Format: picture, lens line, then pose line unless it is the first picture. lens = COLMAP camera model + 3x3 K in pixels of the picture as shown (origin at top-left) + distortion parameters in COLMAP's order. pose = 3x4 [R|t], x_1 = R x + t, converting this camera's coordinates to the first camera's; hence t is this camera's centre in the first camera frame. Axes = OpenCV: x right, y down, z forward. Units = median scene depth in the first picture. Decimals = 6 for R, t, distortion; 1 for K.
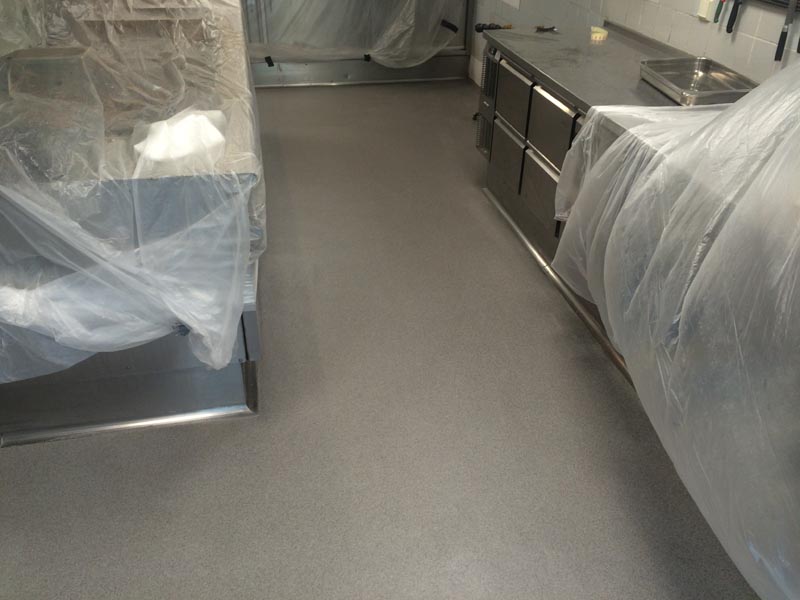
lens RADIAL K [[683.5, 0, 403.0], [0, 683.5, 296.3], [0, 0, 1]] dist [0.045541, -0.071923]
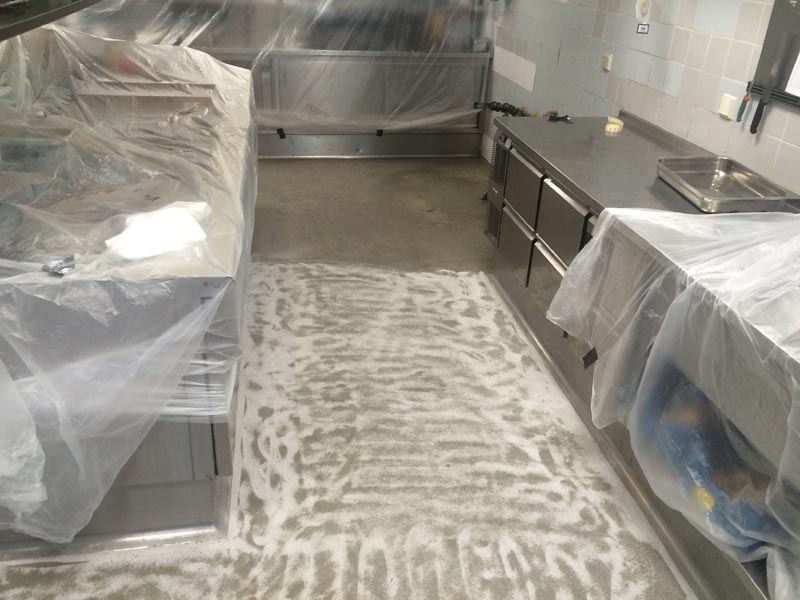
lens RADIAL K [[683.5, 0, 395.9], [0, 683.5, 304.5], [0, 0, 1]] dist [0.045541, -0.071923]
pose [[0.998842, 0.041123, -0.024986, 0.016406], [-0.042956, 0.996033, -0.077934, -0.051584], [0.021682, 0.078918, 0.996645, 0.062632]]
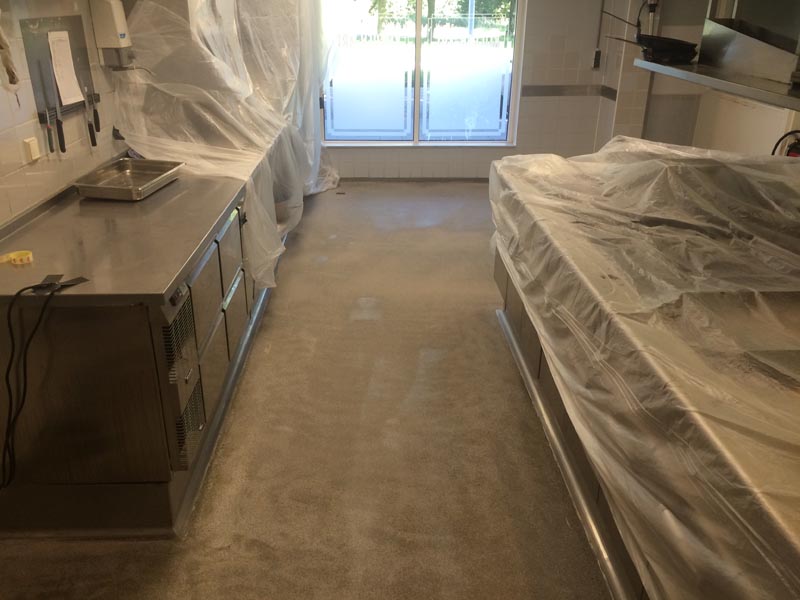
lens RADIAL K [[683.5, 0, 399.1], [0, 683.5, 300.5], [0, 0, 1]] dist [0.045541, -0.071923]
pose [[-0.986035, -0.080247, 0.145933, -0.172977], [0.075977, 0.563008, 0.822951, -0.974887], [-0.148200, 0.822546, -0.549049, 1.527603]]
